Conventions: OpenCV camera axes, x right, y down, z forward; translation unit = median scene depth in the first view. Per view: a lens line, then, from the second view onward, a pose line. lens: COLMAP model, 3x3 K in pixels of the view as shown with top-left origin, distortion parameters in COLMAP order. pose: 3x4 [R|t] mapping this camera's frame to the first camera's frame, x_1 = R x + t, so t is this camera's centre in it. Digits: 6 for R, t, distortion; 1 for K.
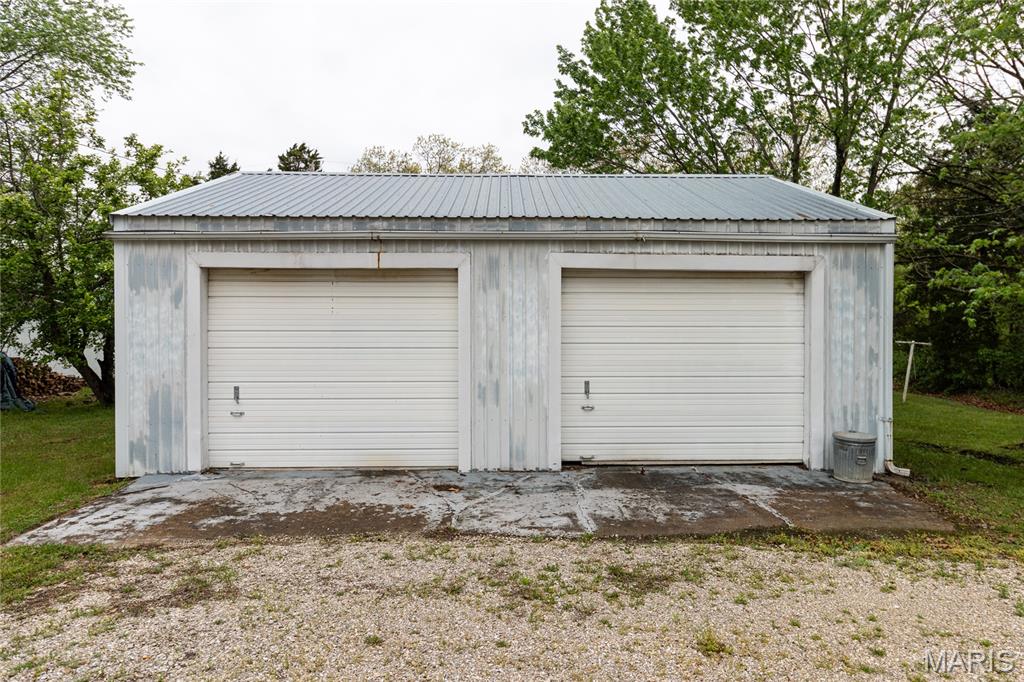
lens RADIAL K [[655.2, 0, 515.7], [0, 655.2, 318.0], [0, 0, 1]] dist [-0.000373, -0.001533]
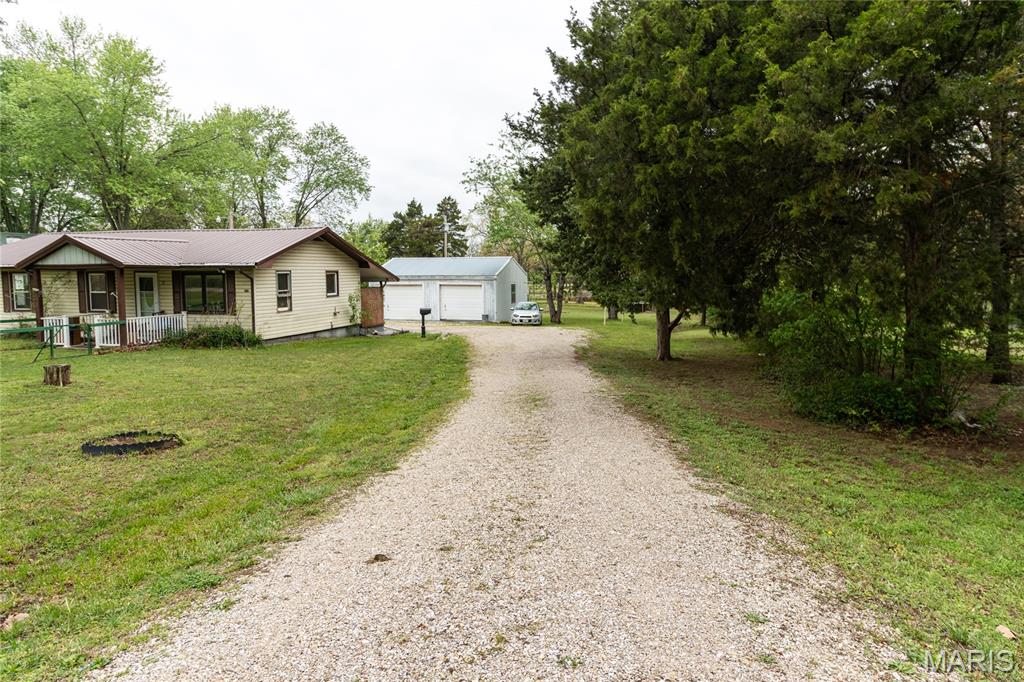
lens RADIAL K [[655.2, 0, 515.7], [0, 655.2, 318.0], [0, 0, 1]] dist [-0.000373, -0.001533]
pose [[0.950078, 0.016738, -0.311564, 2.407808], [0.002389, 0.998141, 0.060907, -0.127330], [0.312004, -0.058610, 0.948271, -4.068973]]
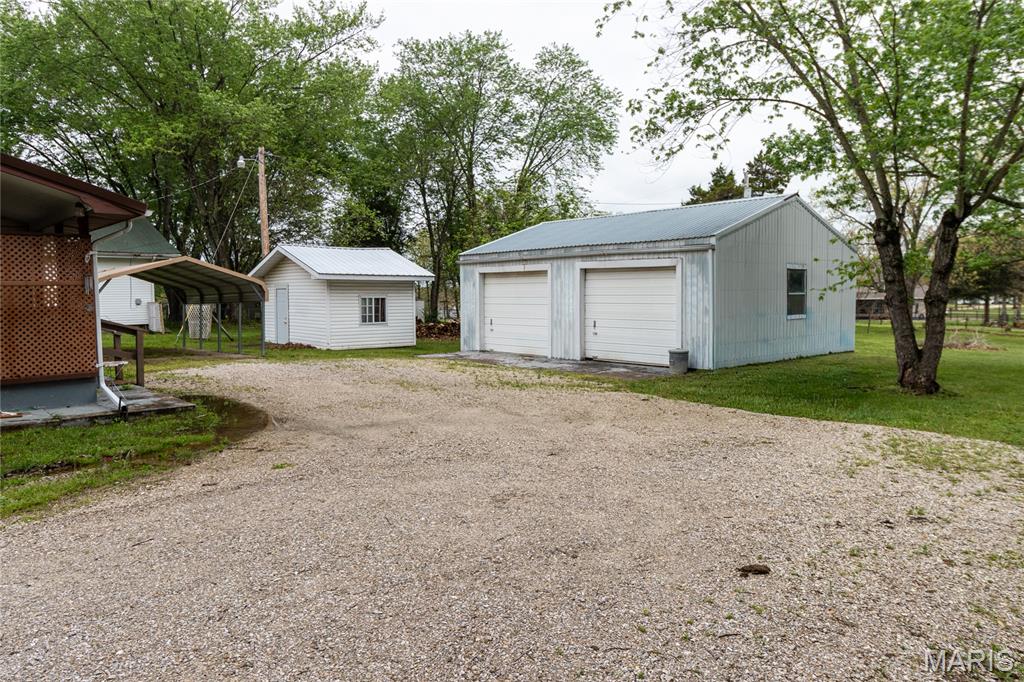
lens RADIAL K [[692.3, 0, 535.7], [0, 692.3, 305.1], [0, 0, 1]] dist [0.002131, 0.000851]
pose [[0.658907, 0.007341, -0.752189, 1.695573], [-0.004169, 0.999973, 0.006107, 0.032023], [0.752213, -0.000888, 0.658919, -0.636109]]
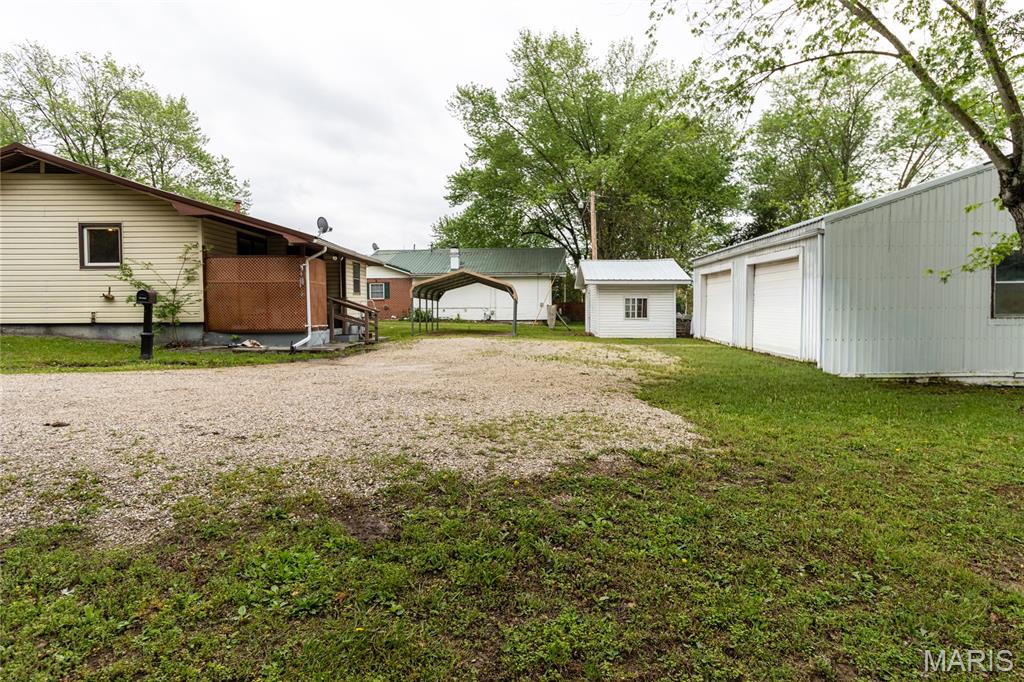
lens RADIAL K [[545.8, 0, 516.0], [0, 545.8, 321.4], [0, 0, 1]] dist [-0.004353, -0.000370]
pose [[-0.049998, 0.023414, -0.998475, 1.985400], [-0.008939, 0.999675, 0.023890, 0.080688], [0.998709, 0.010120, -0.049772, 0.268996]]
